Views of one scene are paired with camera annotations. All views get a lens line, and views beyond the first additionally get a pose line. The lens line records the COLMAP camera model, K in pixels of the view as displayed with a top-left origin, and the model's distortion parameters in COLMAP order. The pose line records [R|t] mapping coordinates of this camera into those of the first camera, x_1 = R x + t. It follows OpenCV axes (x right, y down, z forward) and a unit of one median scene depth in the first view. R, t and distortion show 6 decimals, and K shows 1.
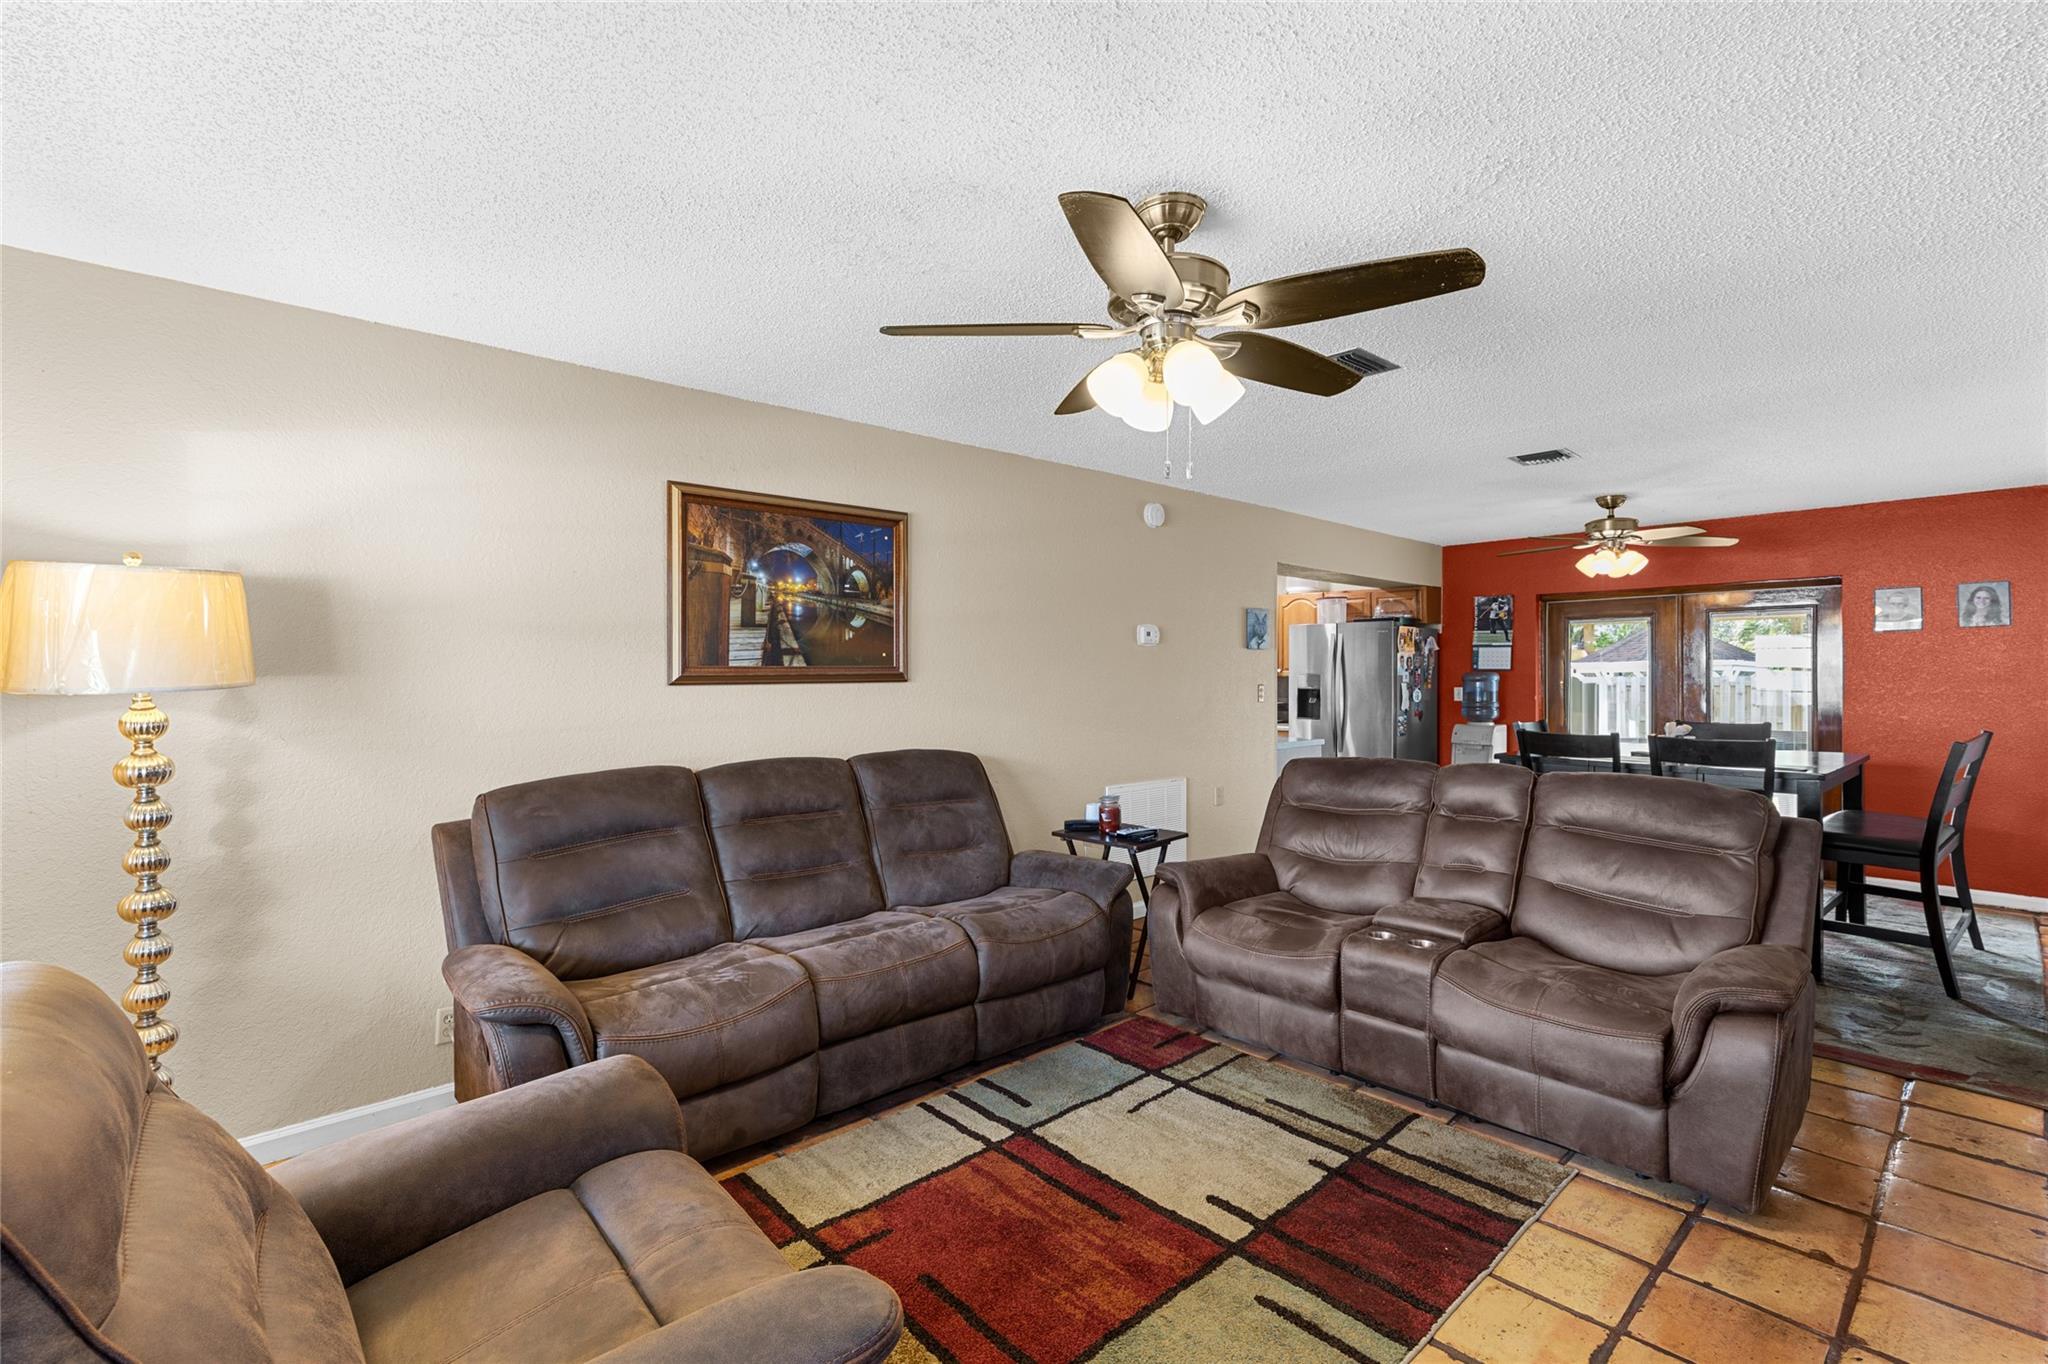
lens RADIAL K [[920.4, 0, 1023.6], [0, 920.4, 675.8], [0, 0, 1]] dist [0.005468, -0.001089]
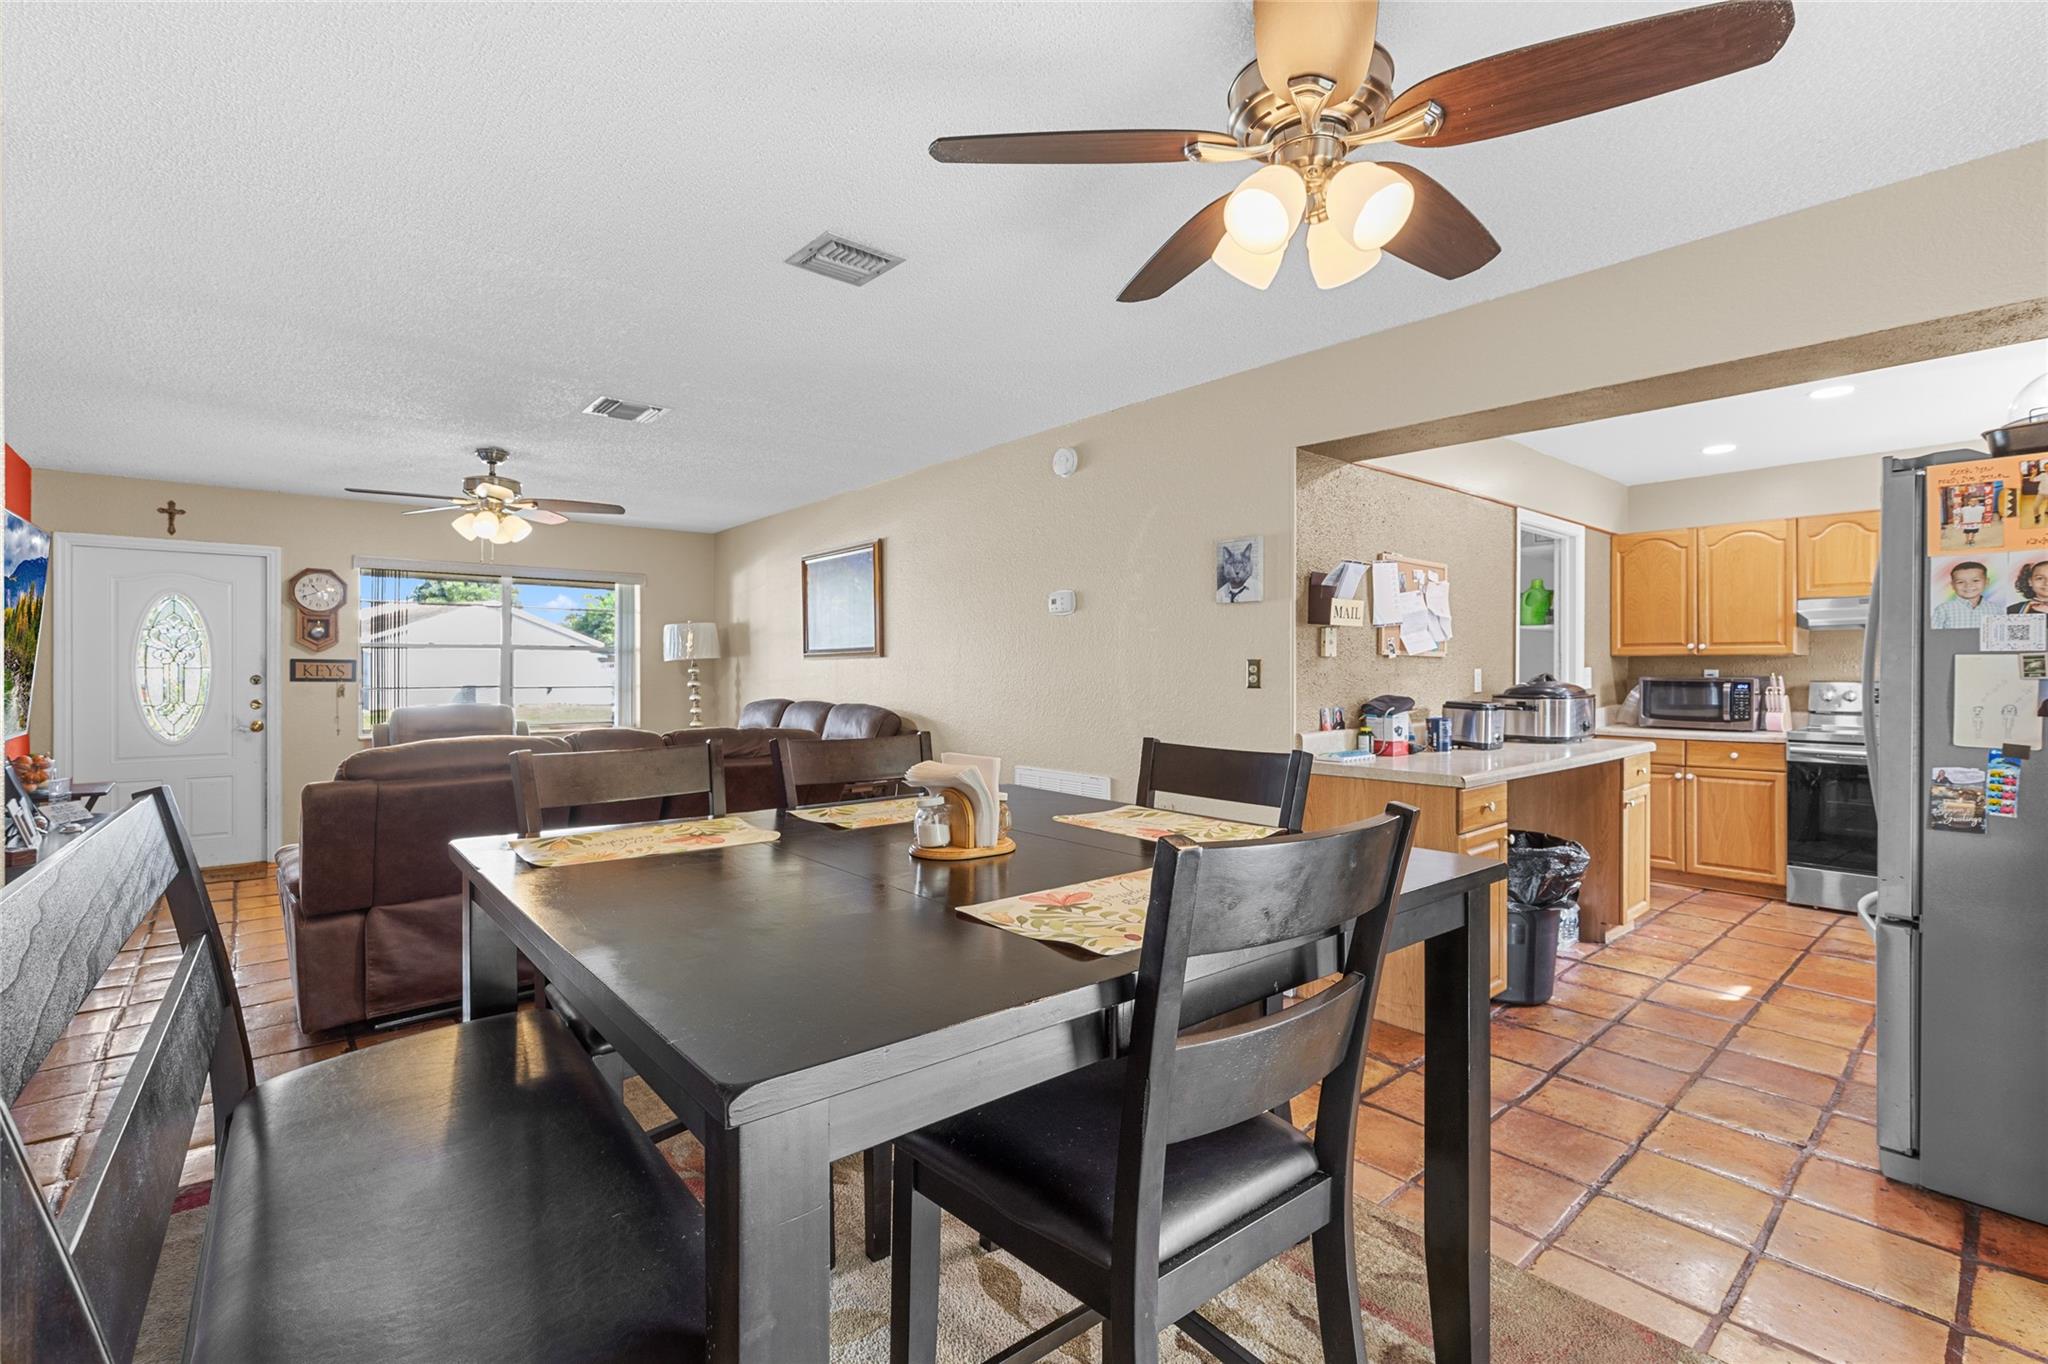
lens RADIAL K [[920.4, 0, 1032.8], [0, 920.4, 668.6], [0, 0, 1]] dist [0.005468, -0.001089]
pose [[-0.035368, -0.000925, -0.999374, 1.494875], [-0.002346, 0.999997, -0.000842, 0.028984], [0.999372, 0.002315, -0.035370, 1.493141]]
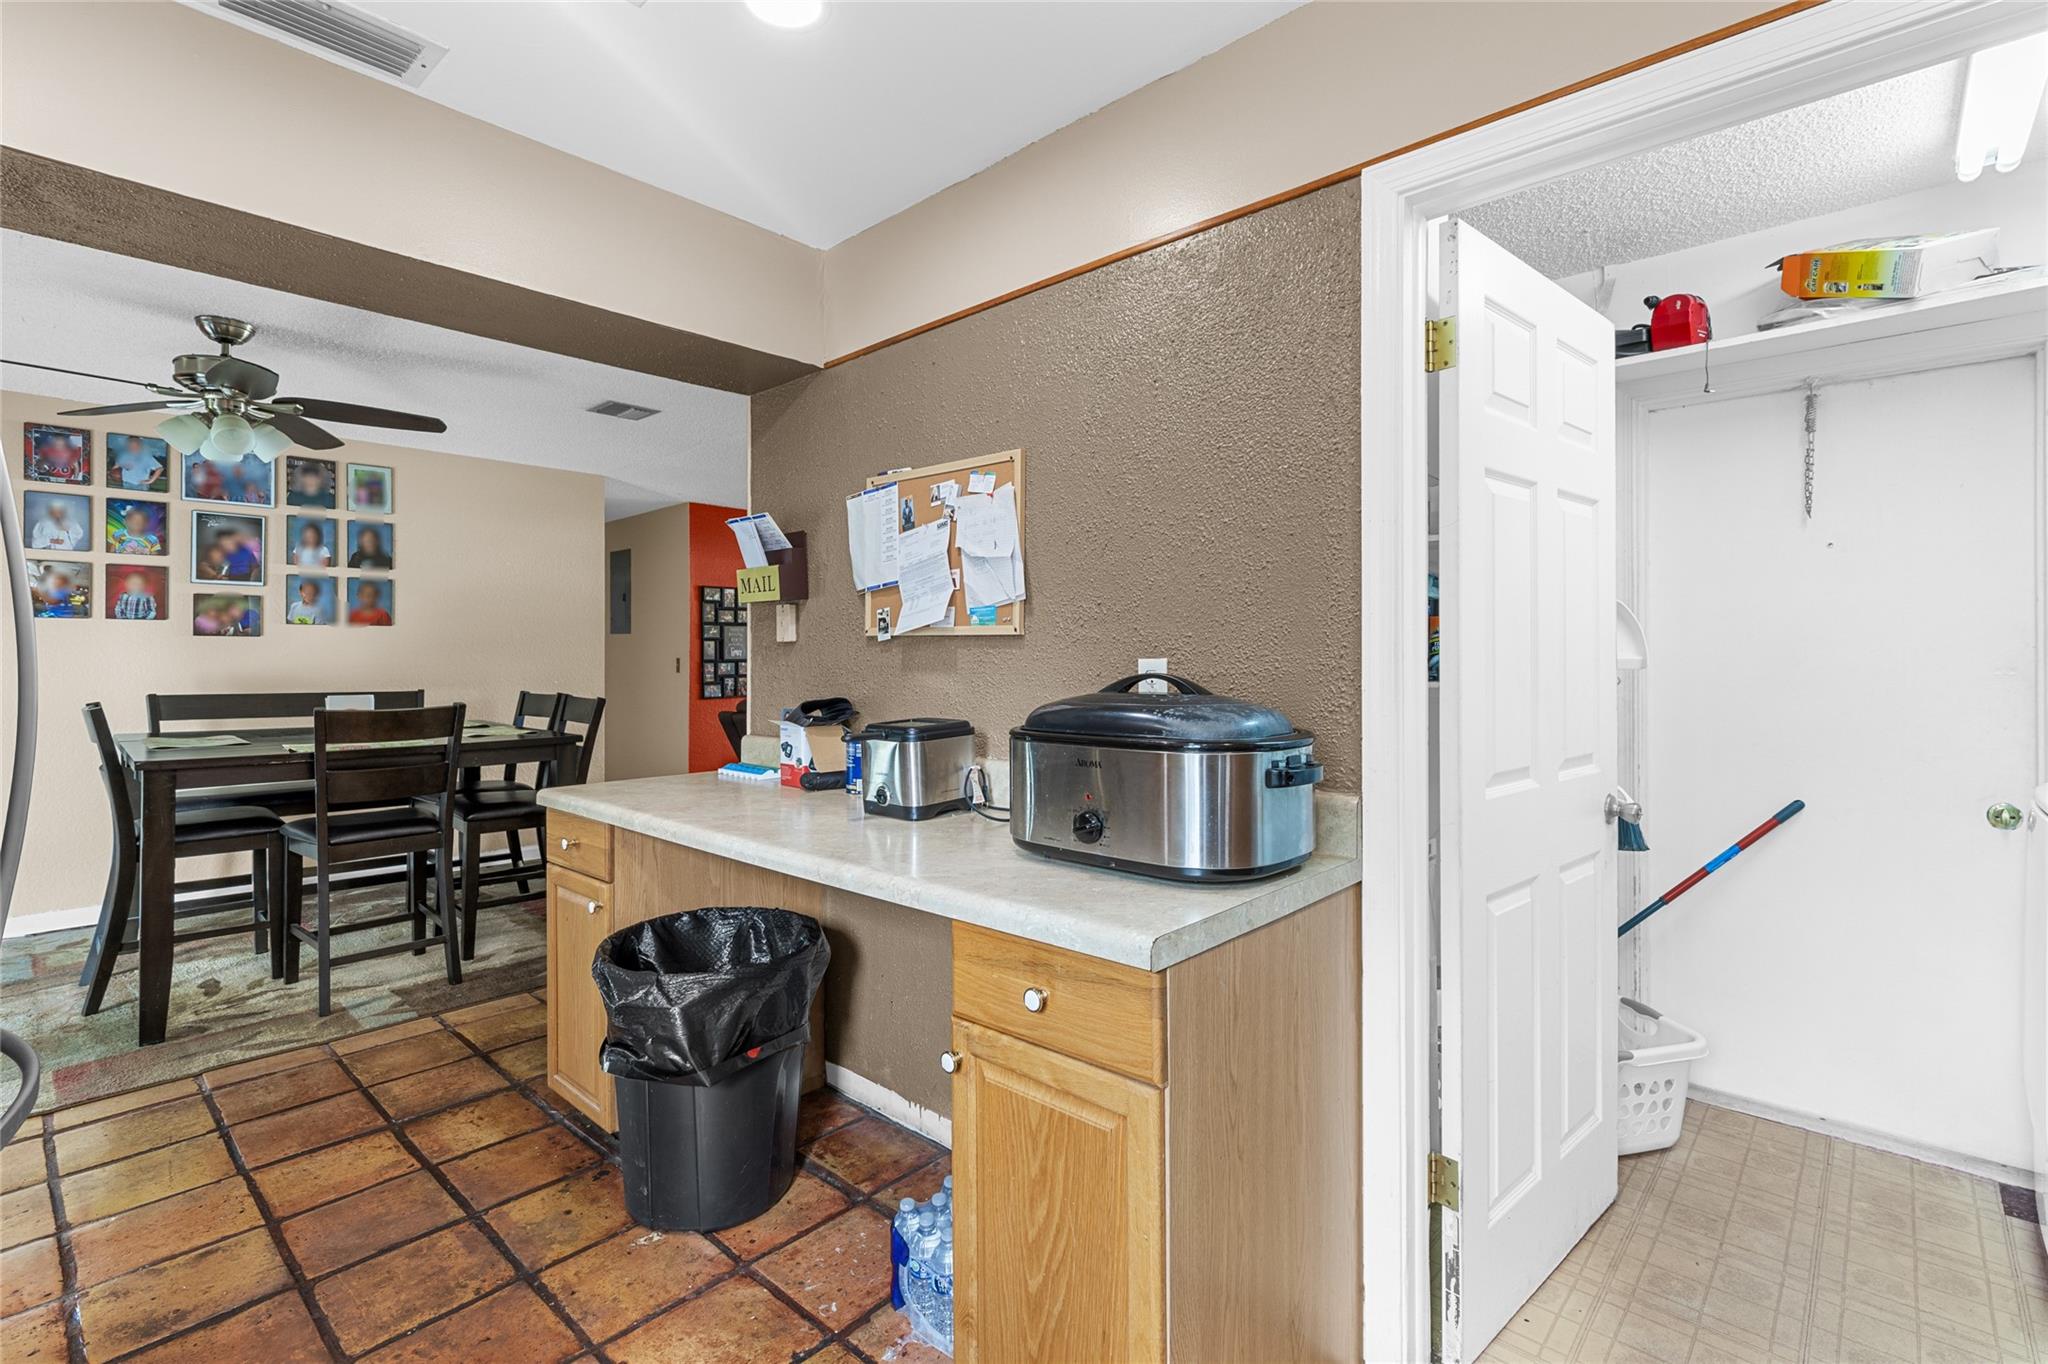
lens RADIAL K [[920.4, 0, 1002.3], [0, 920.4, 655.7], [0, 0, 1]] dist [0.005468, -0.001089]
pose [[-0.997850, 0.000240, -0.065533, 0.302614], [0.000201, 1.000000, 0.000598, 0.024721], [0.065533, 0.000583, -0.997850, 2.598881]]
